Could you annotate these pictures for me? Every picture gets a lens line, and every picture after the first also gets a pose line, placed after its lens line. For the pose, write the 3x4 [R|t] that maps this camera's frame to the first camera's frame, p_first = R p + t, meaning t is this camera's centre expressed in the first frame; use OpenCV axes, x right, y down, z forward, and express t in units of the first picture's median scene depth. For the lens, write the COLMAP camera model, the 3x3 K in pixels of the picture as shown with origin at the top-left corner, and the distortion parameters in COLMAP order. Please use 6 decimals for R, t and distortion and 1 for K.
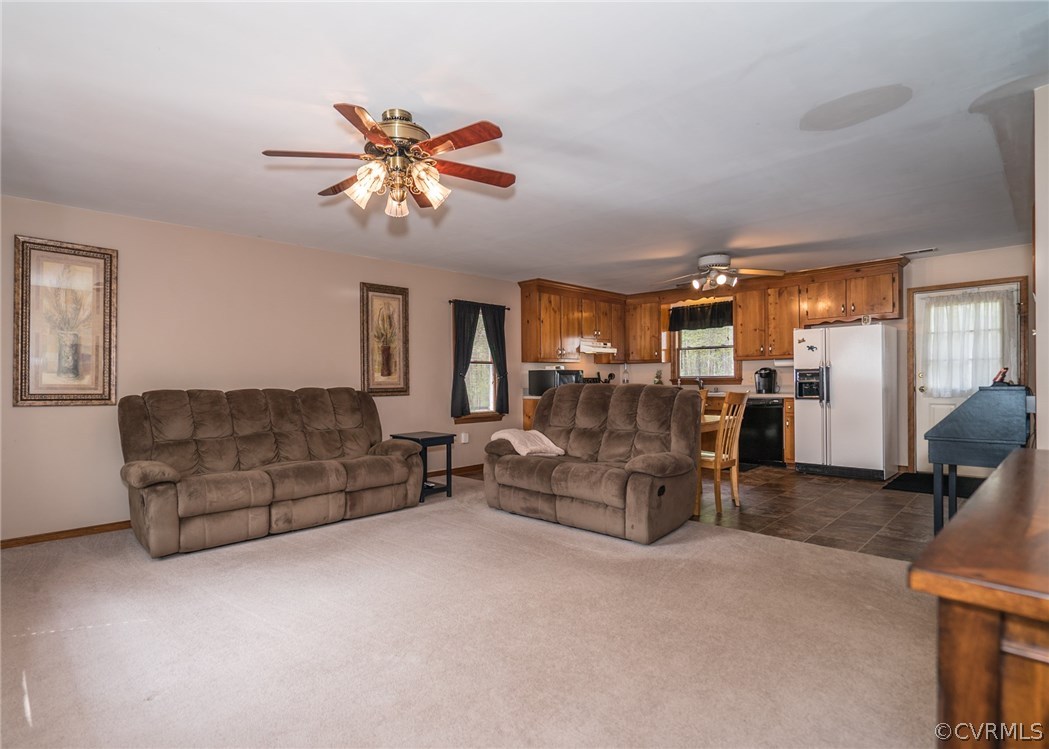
lens RADIAL K [[529.1, 0, 471.2], [0, 529.1, 383.3], [0, 0, 1]] dist [-0.000113, -0.000834]
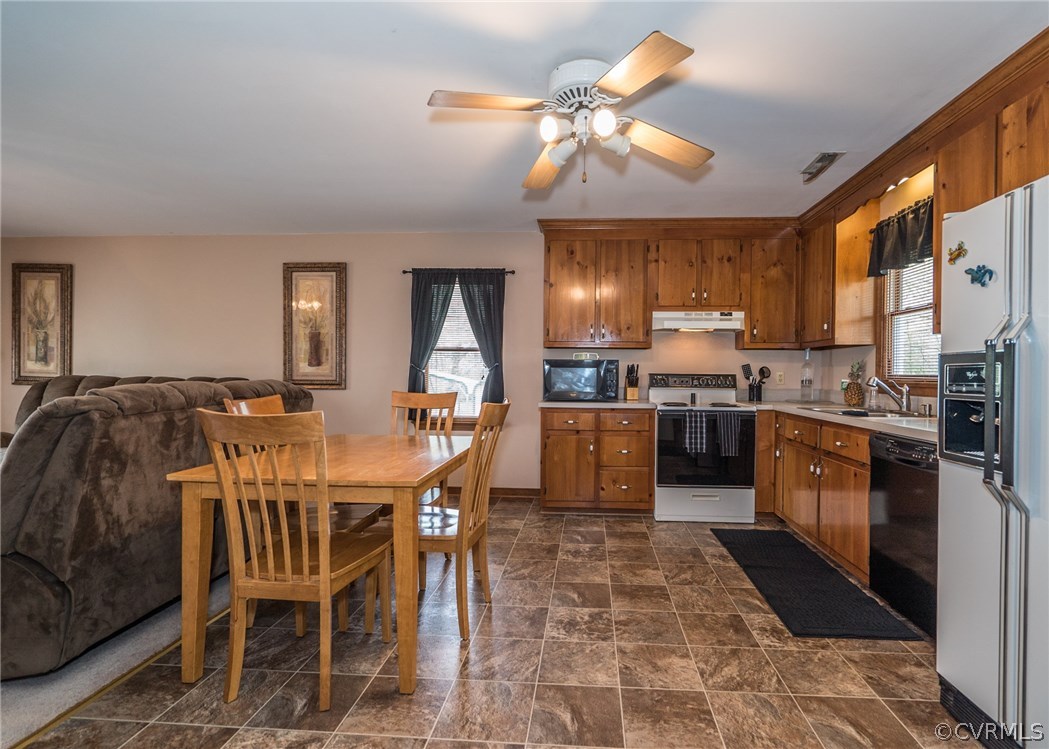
lens RADIAL K [[506.1, 0, 560.4], [0, 506.1, 376.4], [0, 0, 1]] dist [-0.002054, -0.000209]
pose [[0.694787, 0.021871, -0.718883, 0.623422], [-0.021626, 0.999721, 0.009513, -0.011931], [0.718890, 0.008937, 0.695066, 0.612917]]
